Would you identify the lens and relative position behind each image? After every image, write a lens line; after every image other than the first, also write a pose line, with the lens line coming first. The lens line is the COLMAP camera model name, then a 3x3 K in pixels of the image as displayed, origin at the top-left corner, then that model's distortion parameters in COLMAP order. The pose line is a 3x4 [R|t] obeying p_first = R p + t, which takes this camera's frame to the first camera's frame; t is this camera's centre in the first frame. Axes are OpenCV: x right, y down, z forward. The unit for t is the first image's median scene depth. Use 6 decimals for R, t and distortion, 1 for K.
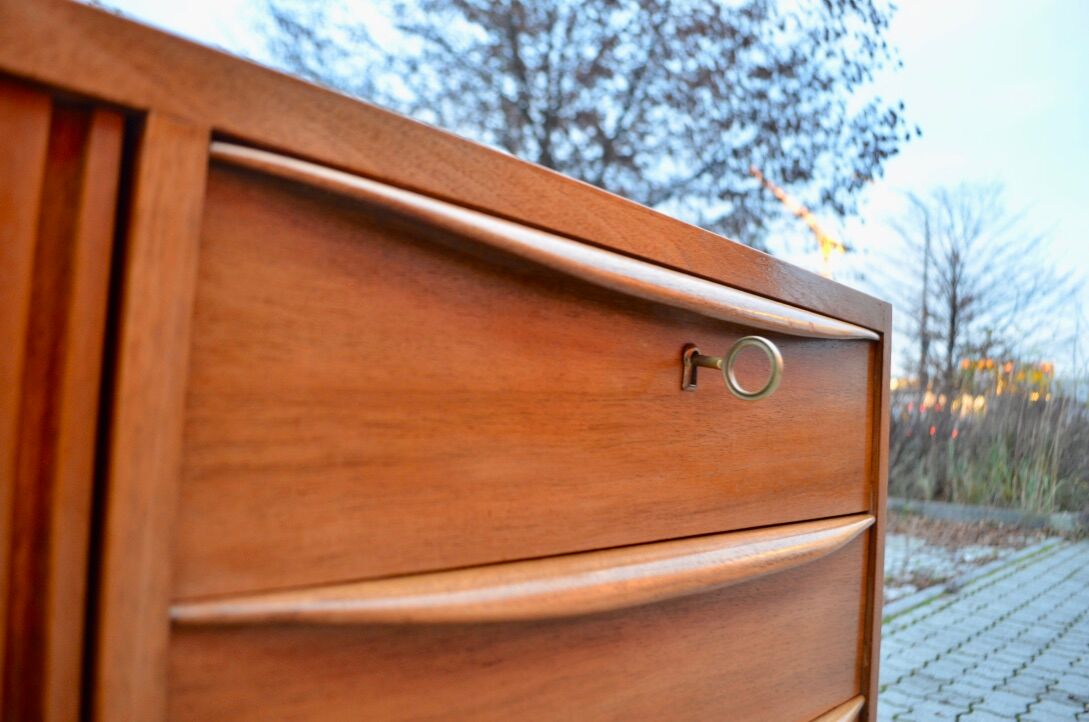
lens RADIAL K [[840.5, 0, 553.4], [0, 840.5, 367.5], [0, 0, 1]] dist [-0.083628, 0.007418]
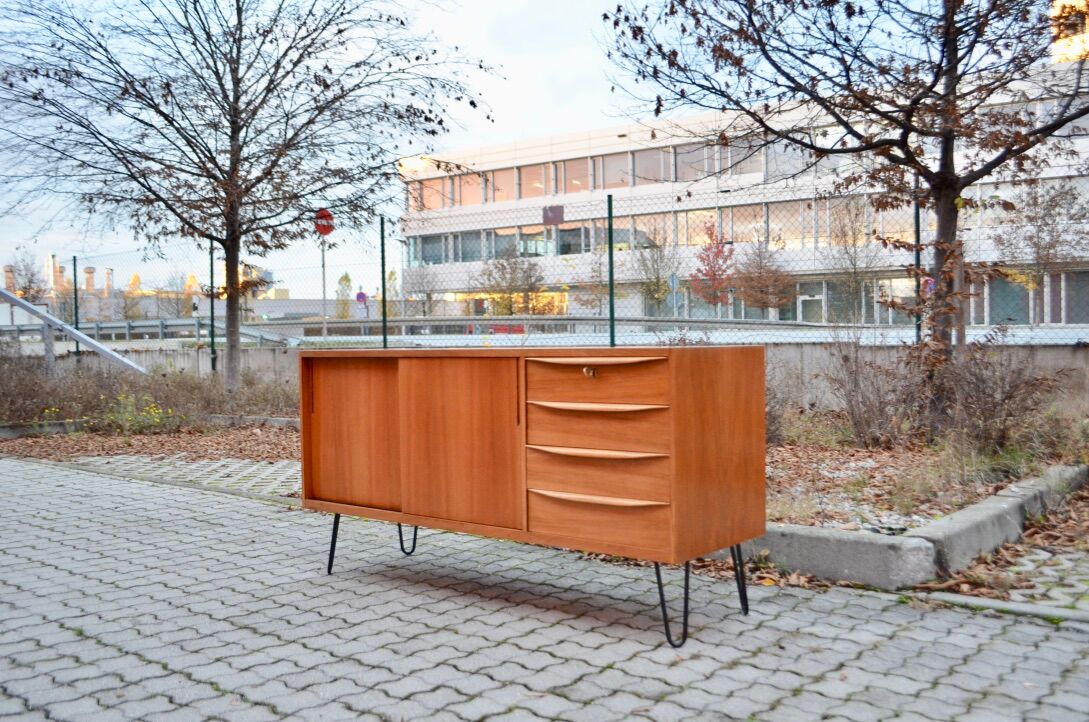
lens RADIAL K [[1010.1, 0, 554.5], [0, 1010.1, 360.0], [0, 0, 1]] dist [-0.072173, 0.009559]
pose [[0.049289, -0.034664, -0.998183, 9.111845], [0.074269, 0.996758, -0.030947, 0.135017], [0.996019, -0.072609, 0.051704, 0.495209]]
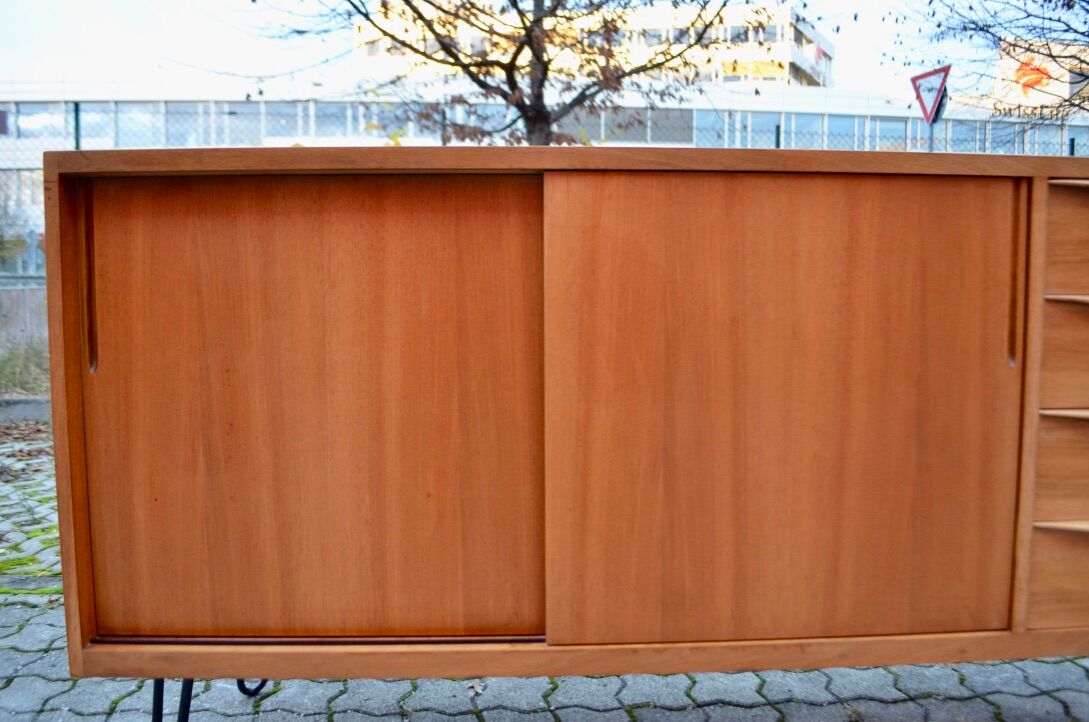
lens RADIAL K [[852.6, 0, 556.3], [0, 852.6, 366.1], [0, 0, 1]] dist [-0.080153, 0.006307]
pose [[0.693326, 0.002587, -0.720620, 0.589482], [0.081456, 0.993303, 0.081936, 0.073248], [0.716006, -0.115507, 0.688472, -2.573867]]
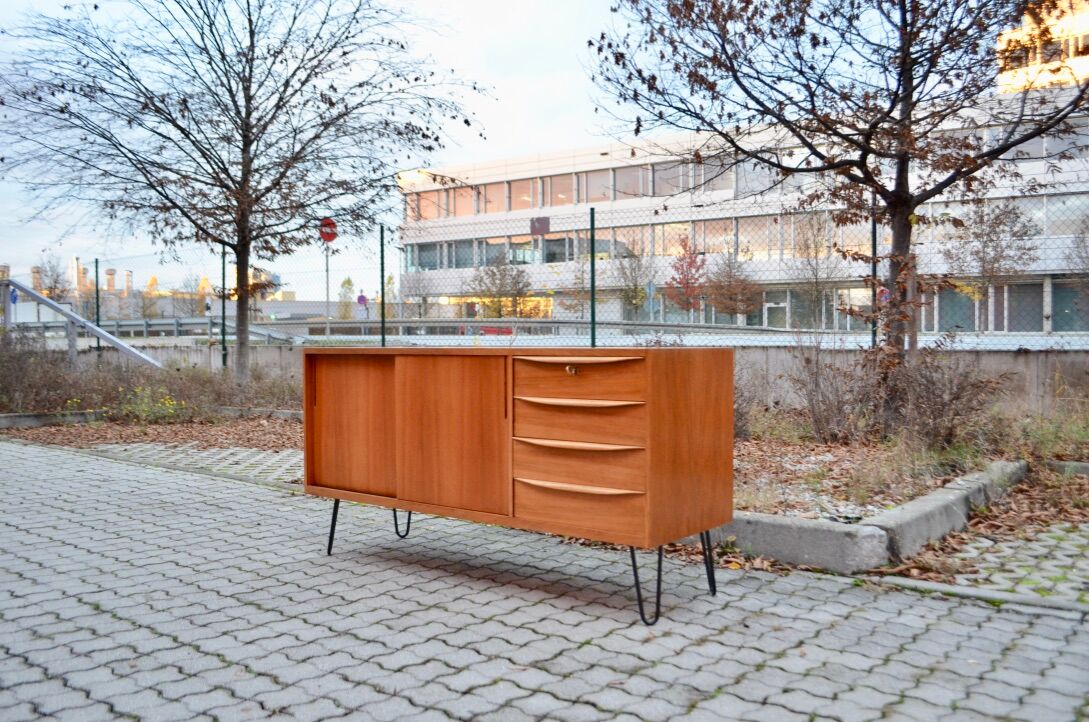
lens RADIAL K [[930.4, 0, 553.4], [0, 930.4, 361.9], [0, 0, 1]] dist [-0.077461, 0.005276]
pose [[0.064329, -0.031776, -0.997423, 9.070662], [0.063772, 0.997581, -0.027668, 0.143184], [0.995889, -0.061828, 0.066200, 0.497920]]
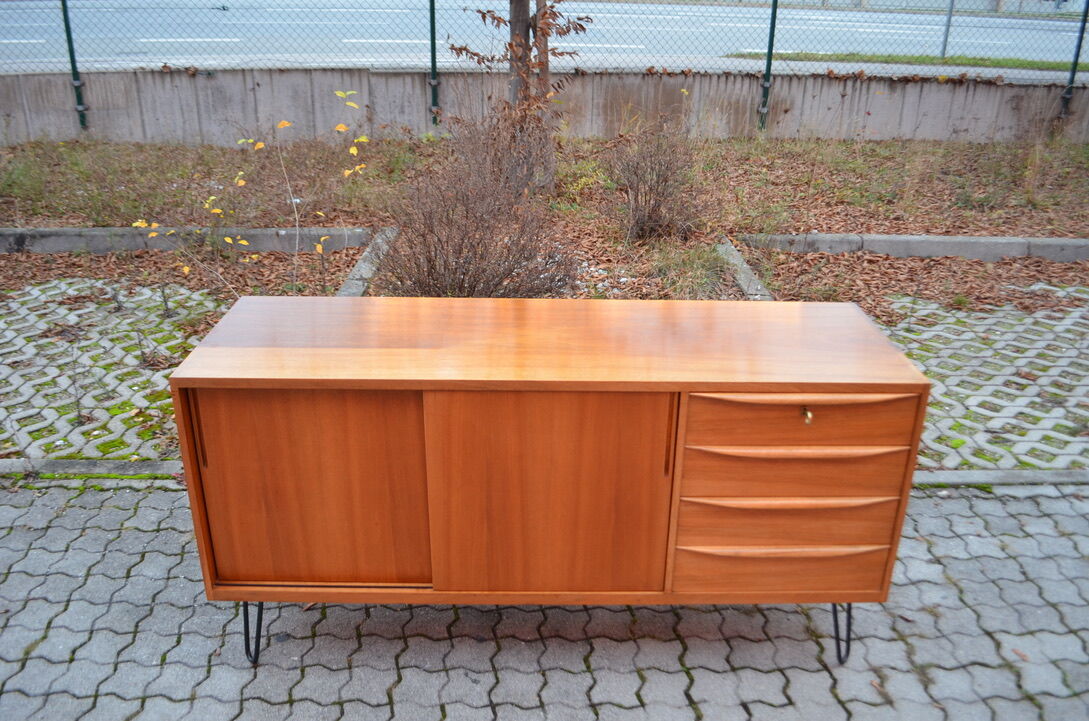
lens RADIAL K [[907.3, 0, 556.1], [0, 907.3, 359.2], [0, 0, 1]] dist [-0.074618, 0.000629]
pose [[0.678353, 0.246795, -0.692047, 3.201462], [0.063136, 0.918835, 0.389558, -2.795252], [0.732018, -0.307951, 0.607713, -3.514356]]
